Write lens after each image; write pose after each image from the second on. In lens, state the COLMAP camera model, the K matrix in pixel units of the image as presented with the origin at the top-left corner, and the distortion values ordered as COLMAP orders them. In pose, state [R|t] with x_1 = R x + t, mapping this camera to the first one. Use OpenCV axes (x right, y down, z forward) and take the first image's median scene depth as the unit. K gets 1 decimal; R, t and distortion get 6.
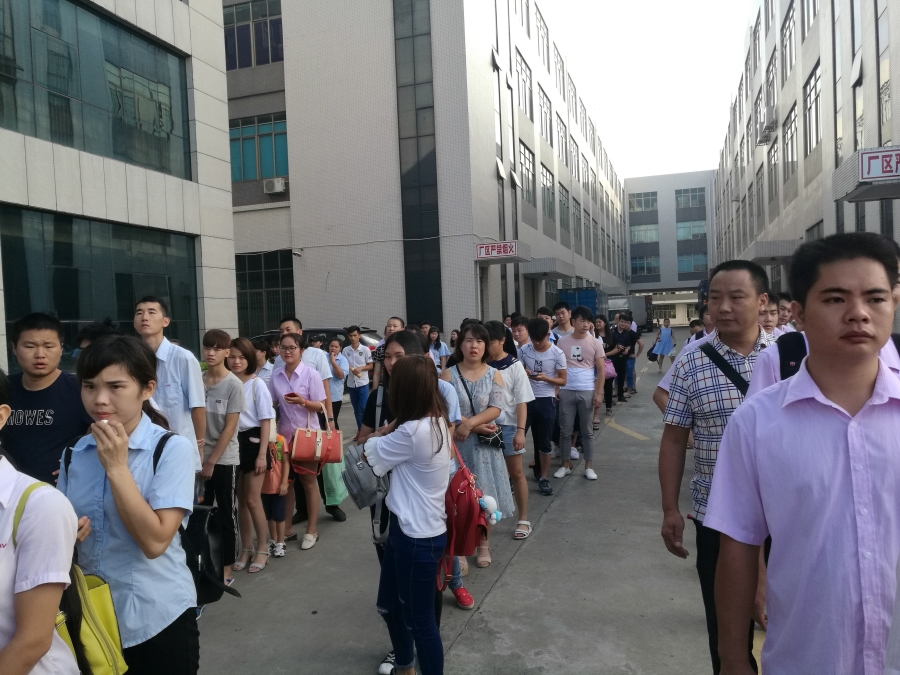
lens RADIAL K [[710.6, 0, 449.9], [0, 710.6, 338.9], [0, 0, 1]] dist [0.028342, -0.006718]
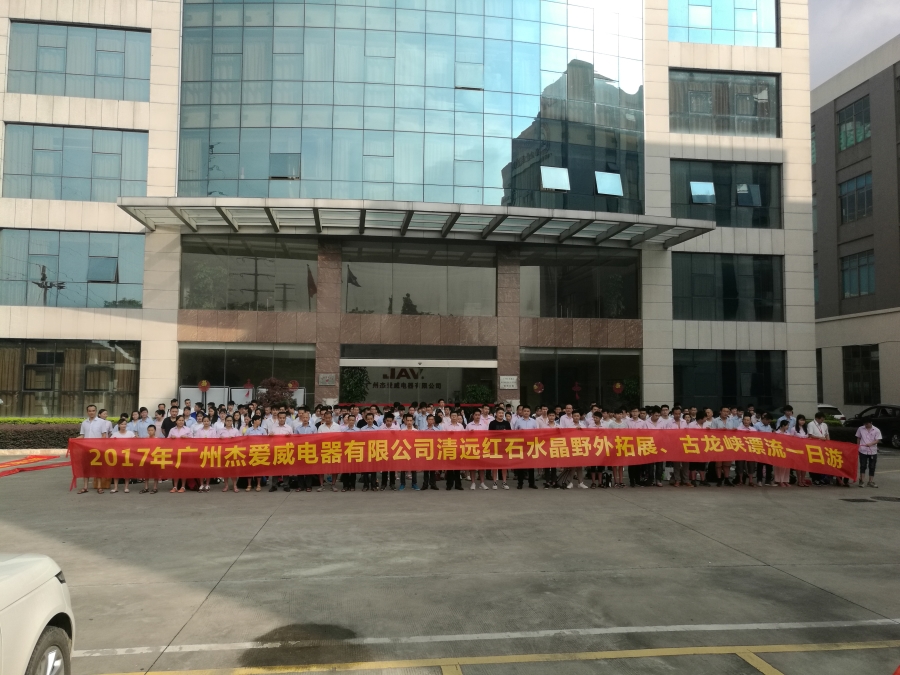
lens RADIAL K [[710.6, 0, 446.9], [0, 710.6, 334.9], [0, 0, 1]] dist [0.028342, -0.006718]
pose [[0.414703, -0.029671, -0.909473, 0.556780], [-0.037566, 0.998058, -0.049690, -0.036385], [0.909181, 0.054772, 0.412783, -0.318089]]
